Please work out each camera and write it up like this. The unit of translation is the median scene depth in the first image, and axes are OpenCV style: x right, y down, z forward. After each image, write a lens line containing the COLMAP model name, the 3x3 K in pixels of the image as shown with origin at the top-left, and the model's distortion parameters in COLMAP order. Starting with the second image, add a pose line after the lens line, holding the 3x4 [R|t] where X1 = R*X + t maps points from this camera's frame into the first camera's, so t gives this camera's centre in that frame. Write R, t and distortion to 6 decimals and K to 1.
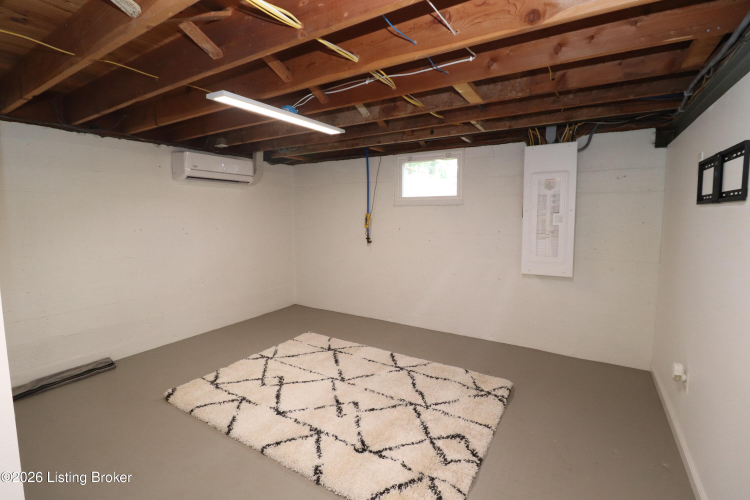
lens RADIAL K [[346.7, 0, 375.4], [0, 346.7, 248.3], [0, 0, 1]] dist [-0.010729, -0.003918]
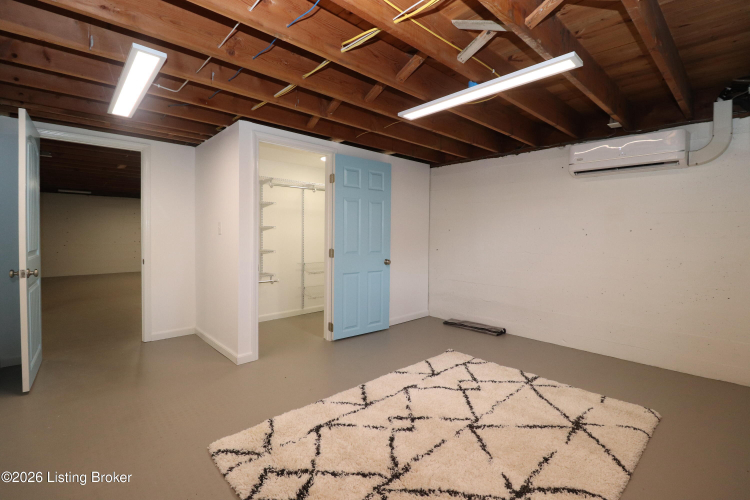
lens RADIAL K [[346.7, 0, 376.8], [0, 346.7, 247.5], [0, 0, 1]] dist [-0.010729, -0.003918]
pose [[-0.270010, 0.035147, -0.962216, 0.640703], [-0.107552, 0.991979, 0.066415, -0.013664], [0.956832, 0.121421, -0.264064, 0.966477]]
